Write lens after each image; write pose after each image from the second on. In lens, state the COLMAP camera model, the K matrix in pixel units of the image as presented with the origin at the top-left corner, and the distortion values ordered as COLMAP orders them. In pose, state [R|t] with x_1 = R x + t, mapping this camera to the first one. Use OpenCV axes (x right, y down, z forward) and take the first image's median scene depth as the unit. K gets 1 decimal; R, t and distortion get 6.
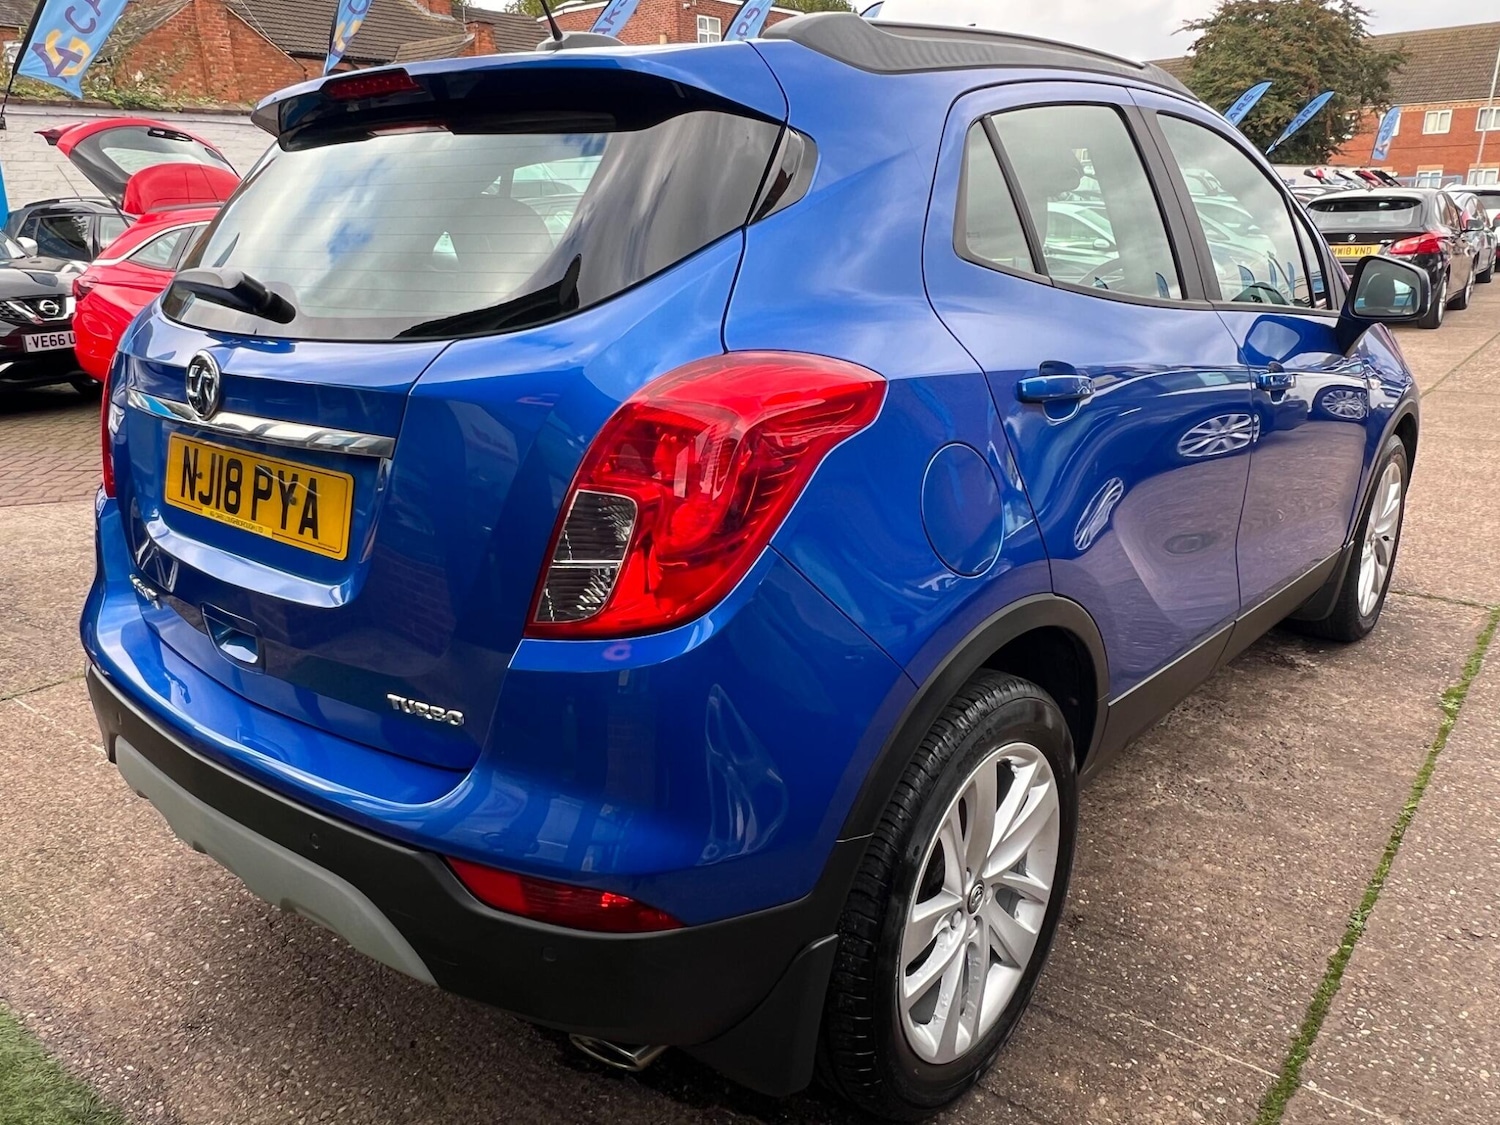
lens RADIAL K [[1534.0, 0, 713.6], [0, 1534.0, 533.0], [0, 0, 1]] dist [-0.001868, 0.000000]
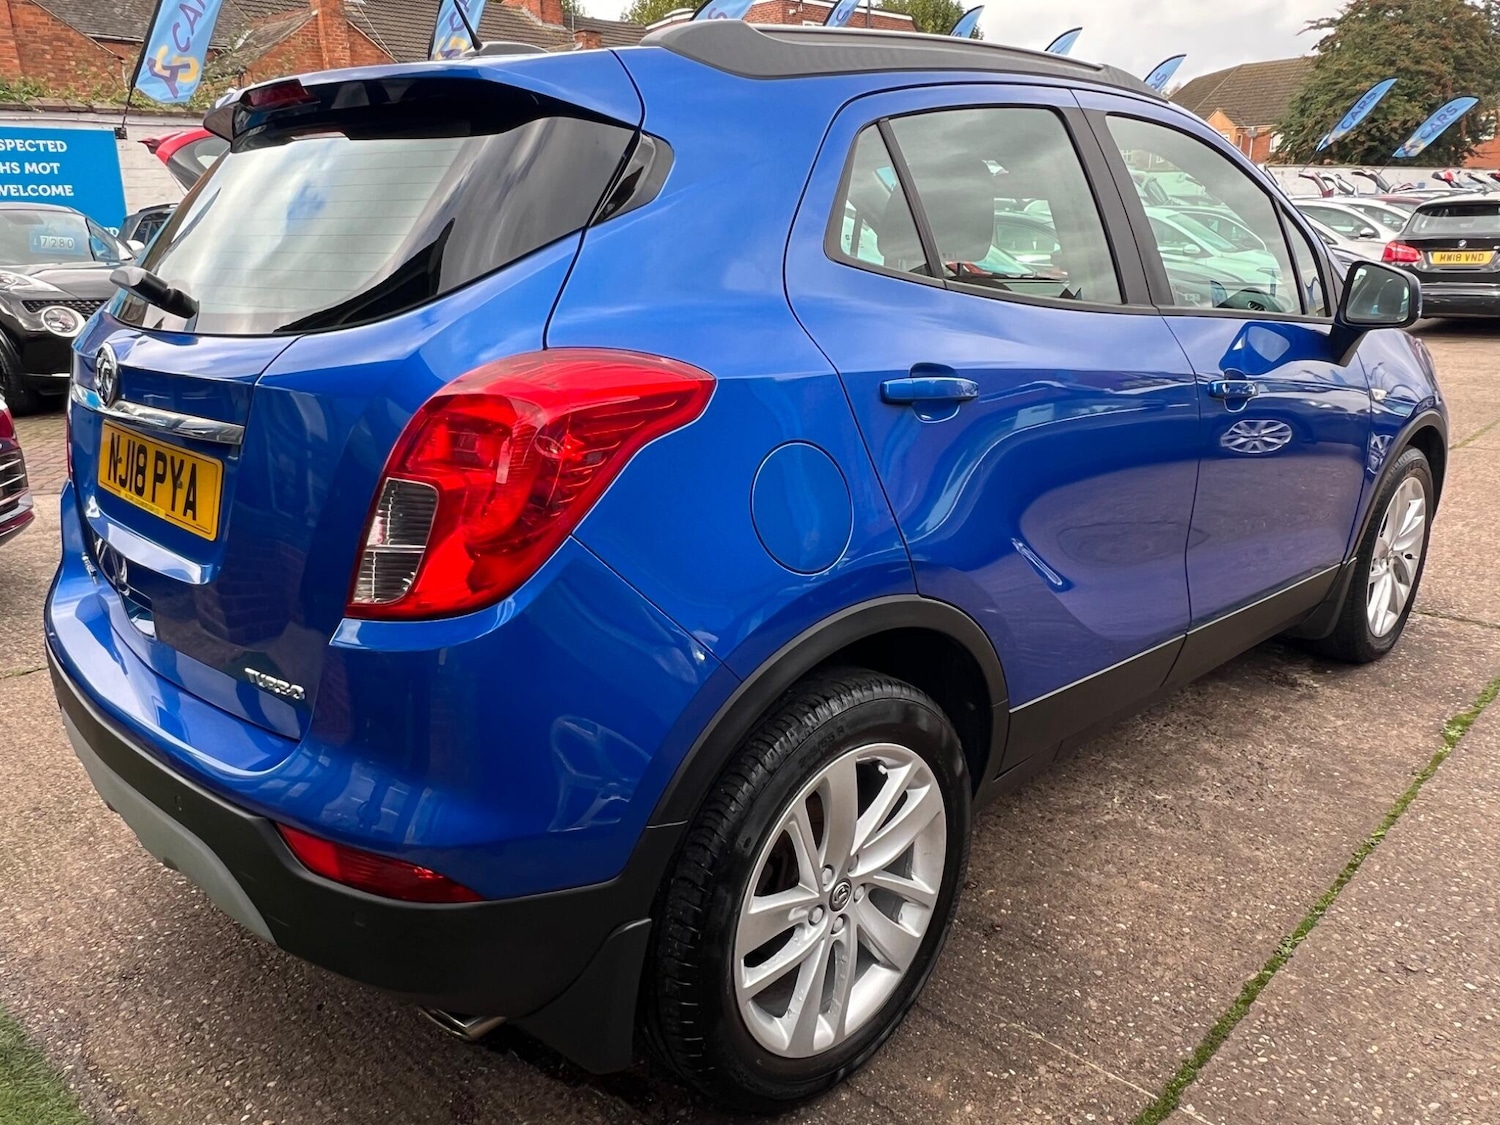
lens RADIAL K [[1534.0, 0, 675.1], [0, 1534.0, 526.4], [0, 0, 1]] dist [-0.001868, 0.000000]
pose [[0.991352, 0.026118, -0.128604, 0.172501], [-0.027096, 0.999616, -0.005863, 0.004304], [0.128401, 0.009297, 0.991679, -0.012072]]
